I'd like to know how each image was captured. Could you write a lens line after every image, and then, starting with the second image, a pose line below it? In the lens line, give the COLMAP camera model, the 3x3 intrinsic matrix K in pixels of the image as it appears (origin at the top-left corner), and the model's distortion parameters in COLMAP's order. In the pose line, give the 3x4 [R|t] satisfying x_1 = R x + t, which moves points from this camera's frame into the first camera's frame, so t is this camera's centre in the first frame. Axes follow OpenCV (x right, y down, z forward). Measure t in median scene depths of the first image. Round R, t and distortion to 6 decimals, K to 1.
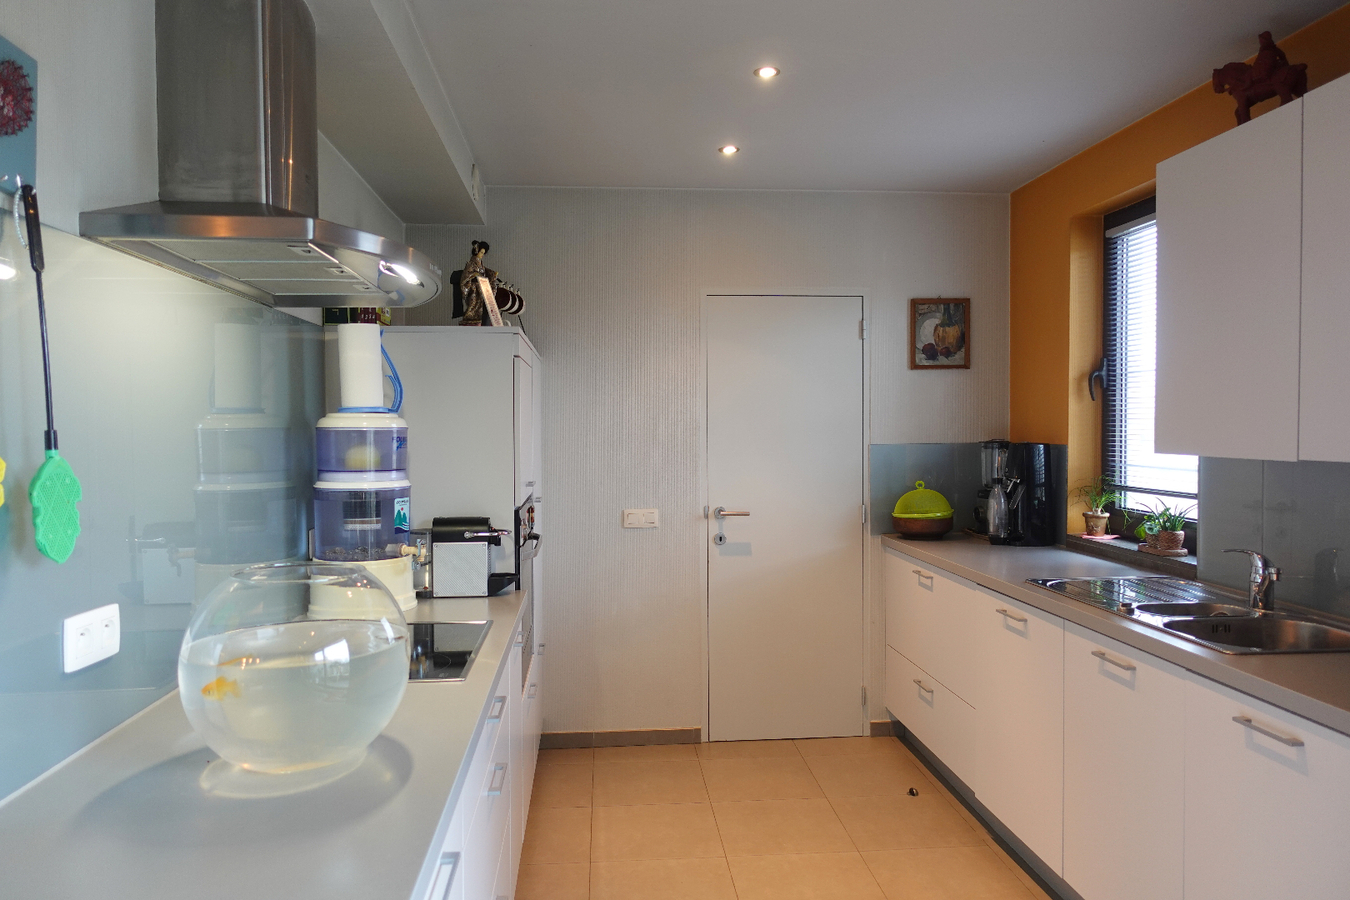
lens RADIAL K [[934.4, 0, 675.0], [0, 934.4, 450.0], [0, 0, 1]] dist [-0.000274, 0.000919]
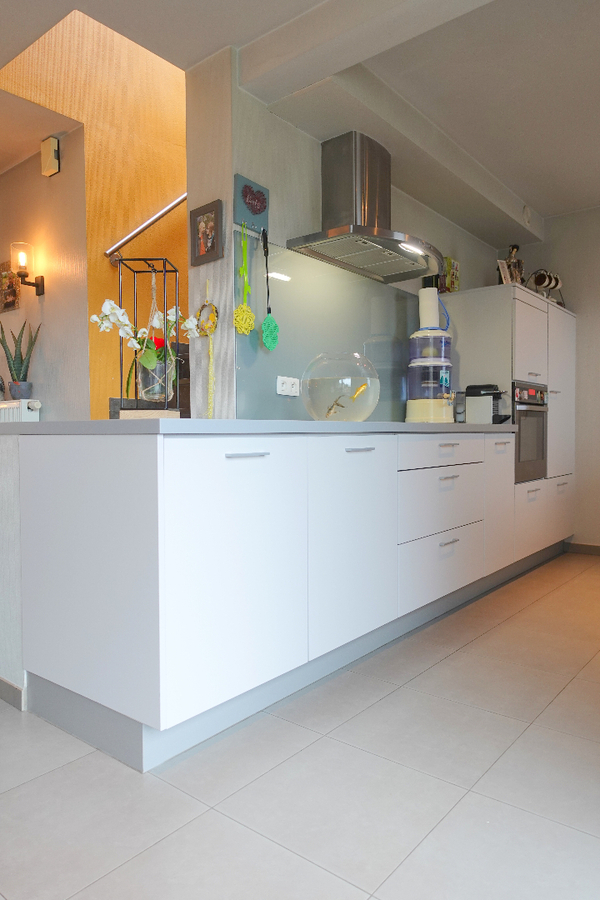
lens RADIAL K [[622.9, 0, 300.0], [0, 622.9, 450.0], [0, 0, 1]] dist [-0.000274, 0.000919]
pose [[0.711441, 0.028606, -0.702164, 0.458361], [-0.026285, 0.999555, 0.014090, 0.219893], [0.702254, 0.008432, 0.711876, -0.211259]]
